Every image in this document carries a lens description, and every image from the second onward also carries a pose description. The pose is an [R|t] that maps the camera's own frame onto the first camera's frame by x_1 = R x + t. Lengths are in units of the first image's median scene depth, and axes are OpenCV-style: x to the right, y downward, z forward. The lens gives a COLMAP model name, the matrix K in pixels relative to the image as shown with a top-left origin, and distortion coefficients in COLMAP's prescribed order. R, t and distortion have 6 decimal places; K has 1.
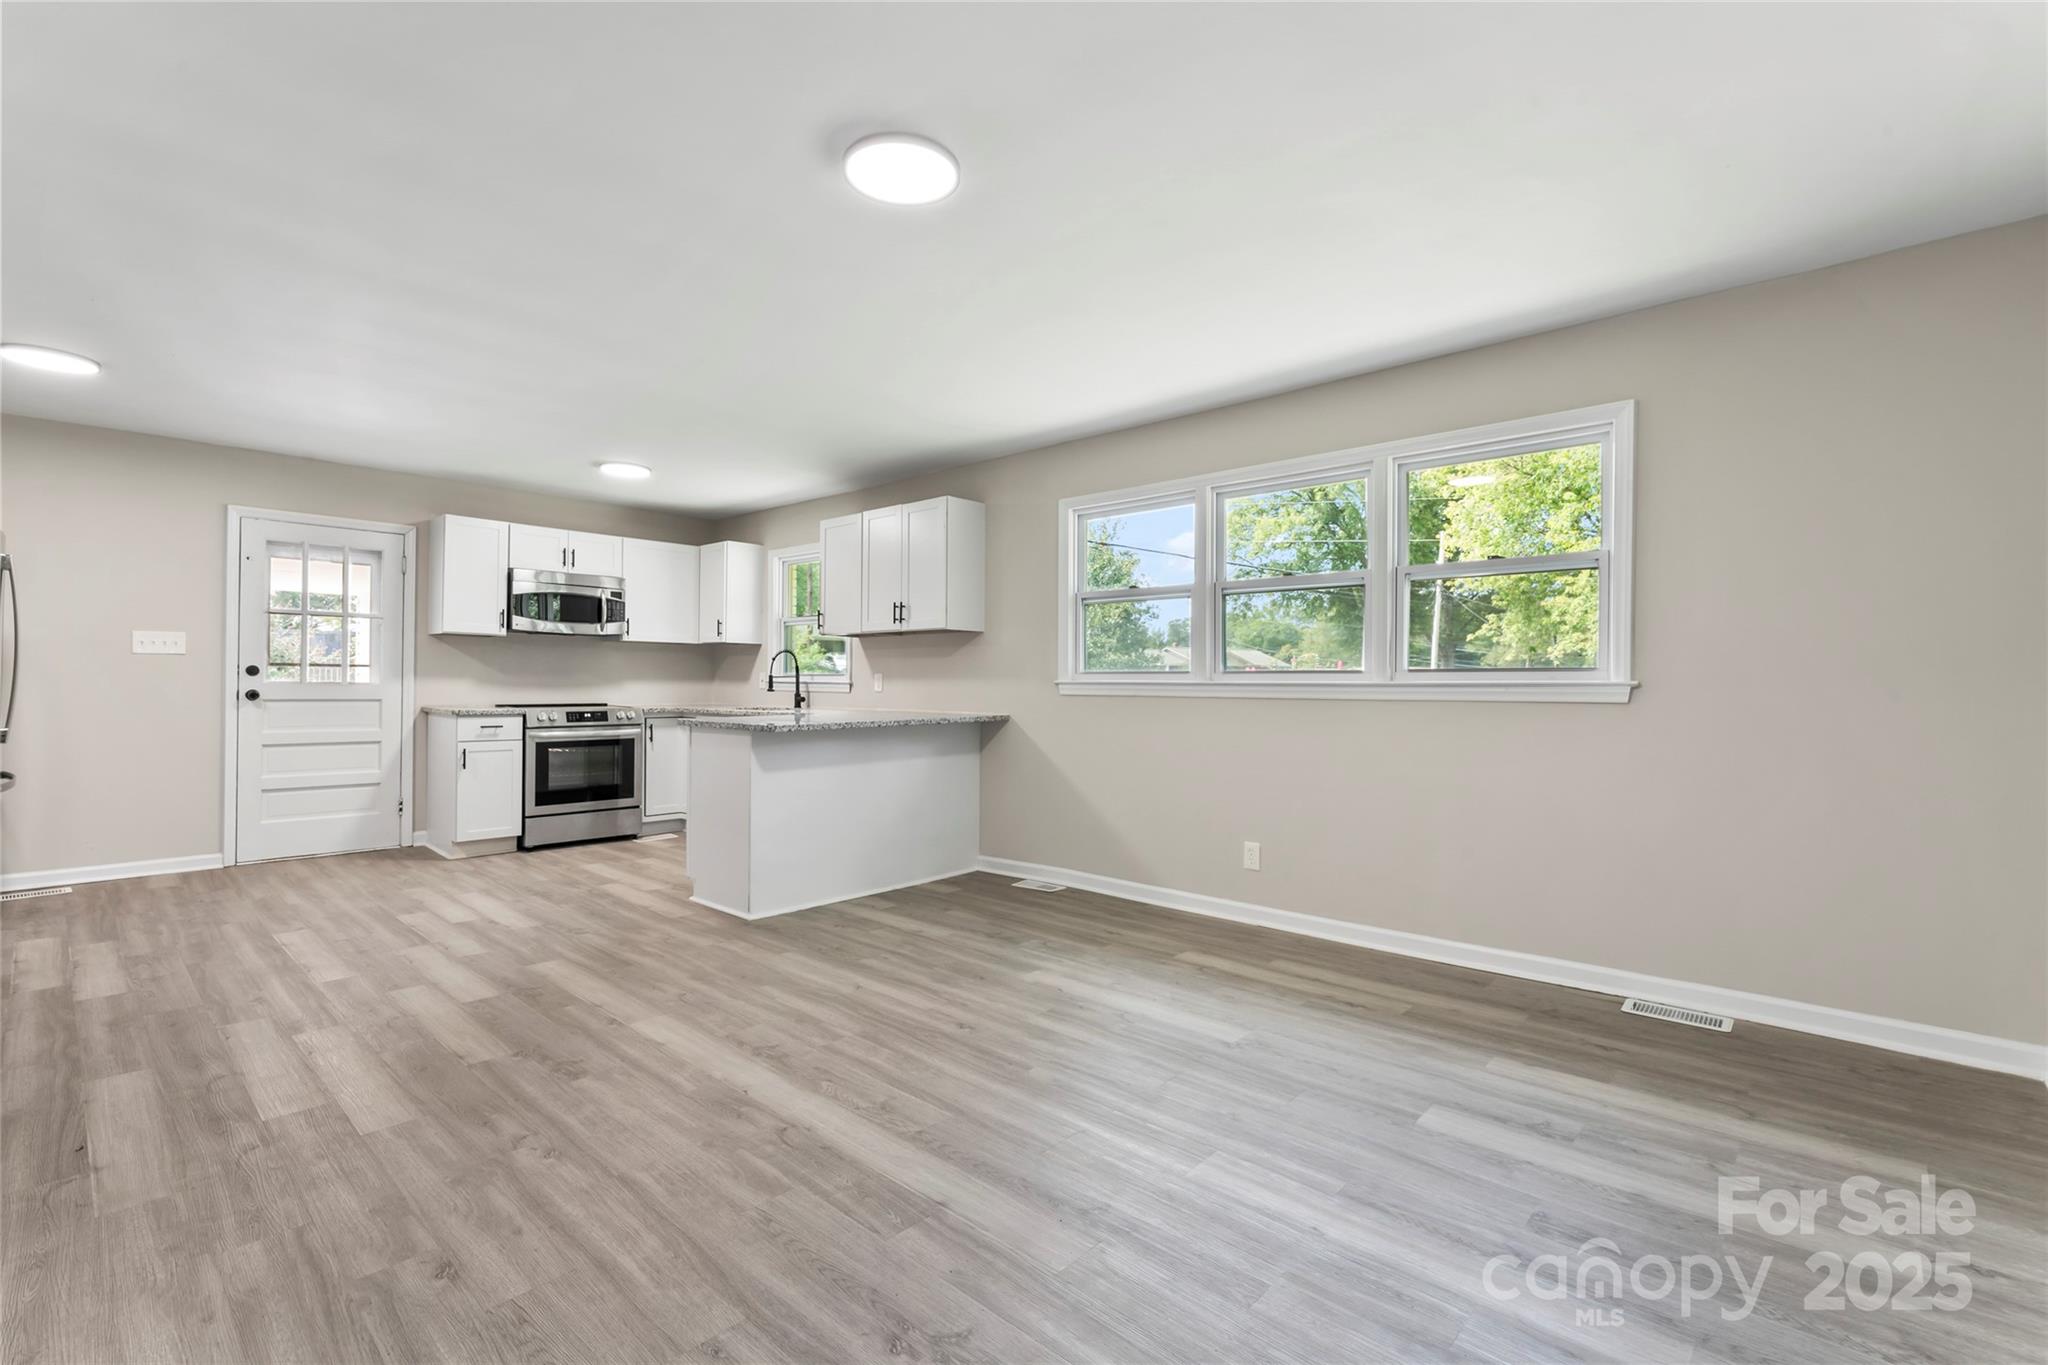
lens RADIAL K [[913.7, 0, 1033.3], [0, 913.7, 683.5], [0, 0, 1]] dist [-0.006090, 0.001923]
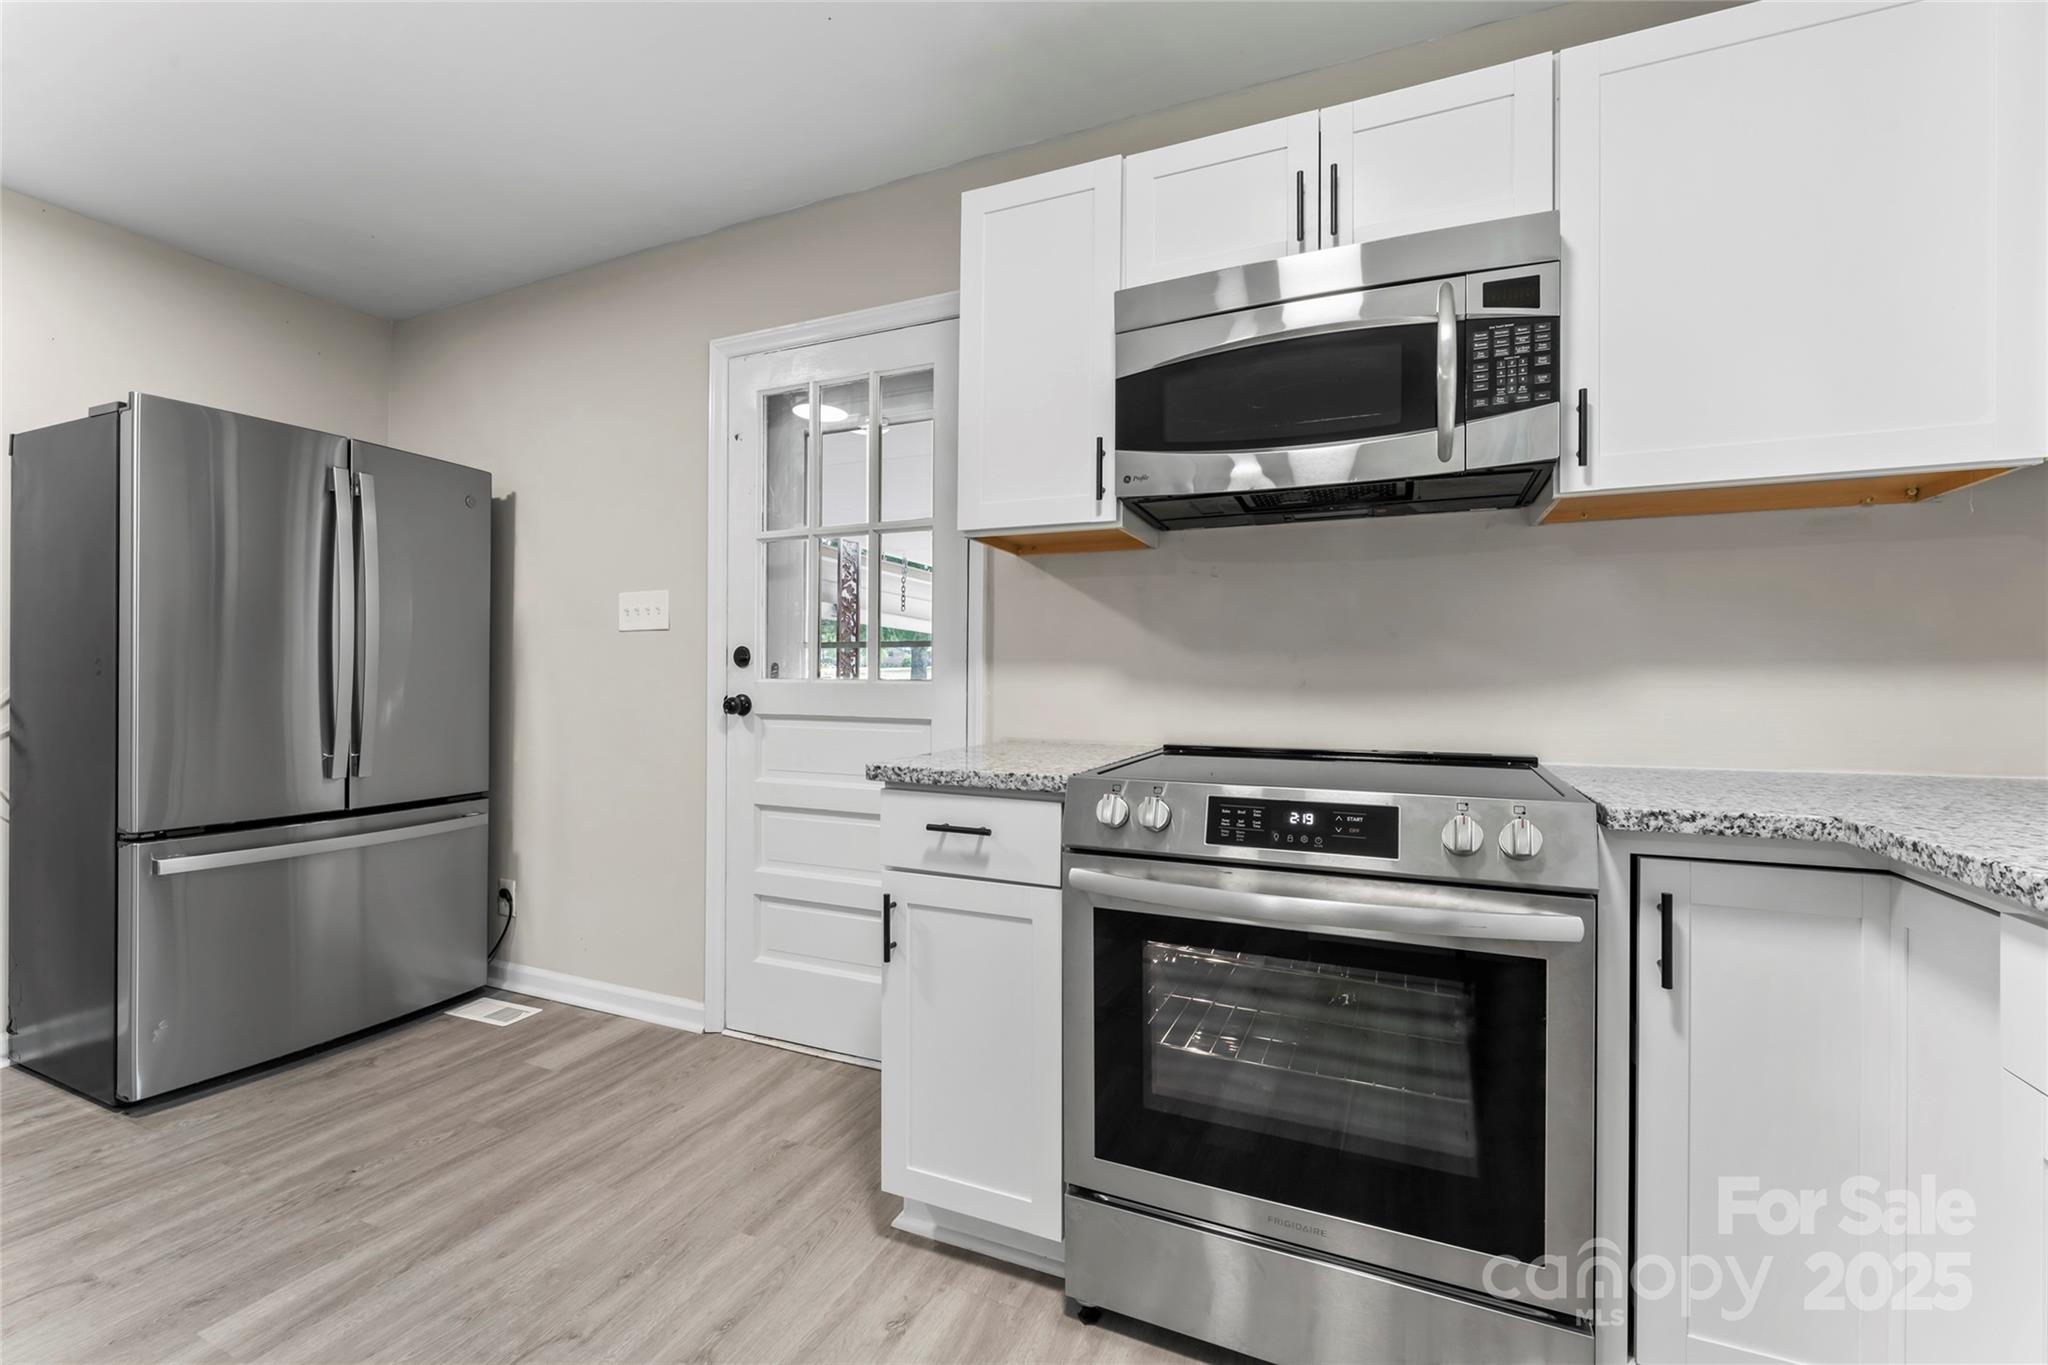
lens RADIAL K [[892.3, 0, 988.1], [0, 892.3, 671.7], [0, 0, 1]] dist [0.000435, 0.000814]
pose [[0.287951, -0.012084, -0.957569, -0.371072], [0.002700, 0.999927, -0.011806, 0.000778], [0.957641, 0.000815, 0.287962, 1.071305]]
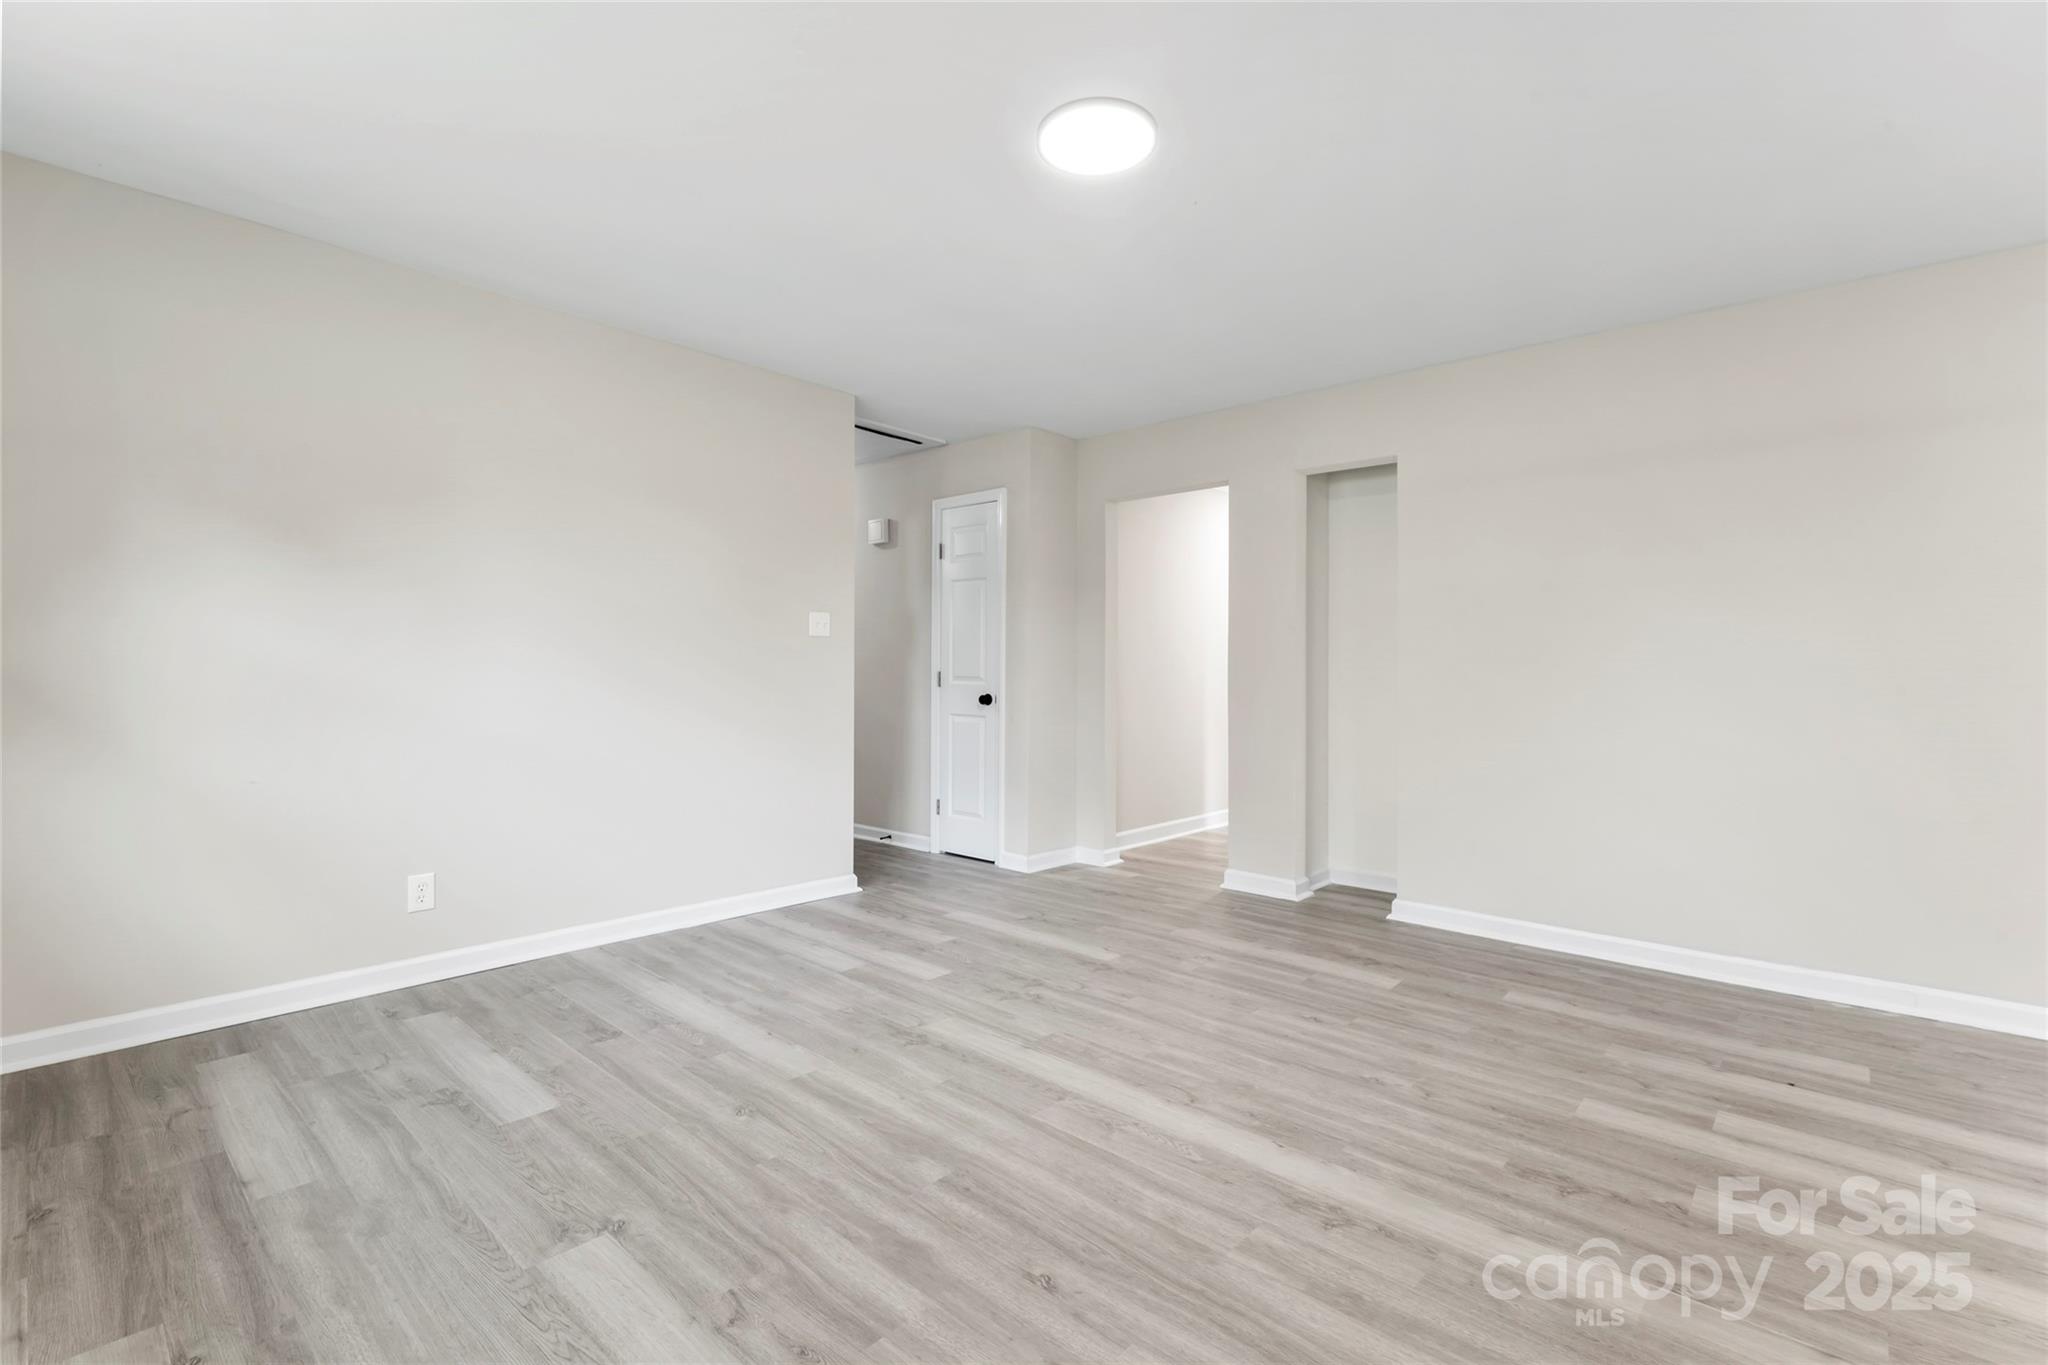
lens RADIAL K [[913.7, 0, 1026.0], [0, 913.7, 673.8], [0, 0, 1]] dist [-0.006090, 0.001923]
pose [[-0.999920, -0.012616, 0.000135, -0.036239], [-0.012616, 0.999919, -0.001549, 0.005118], [-0.000115, -0.001551, -0.999999, 0.925770]]
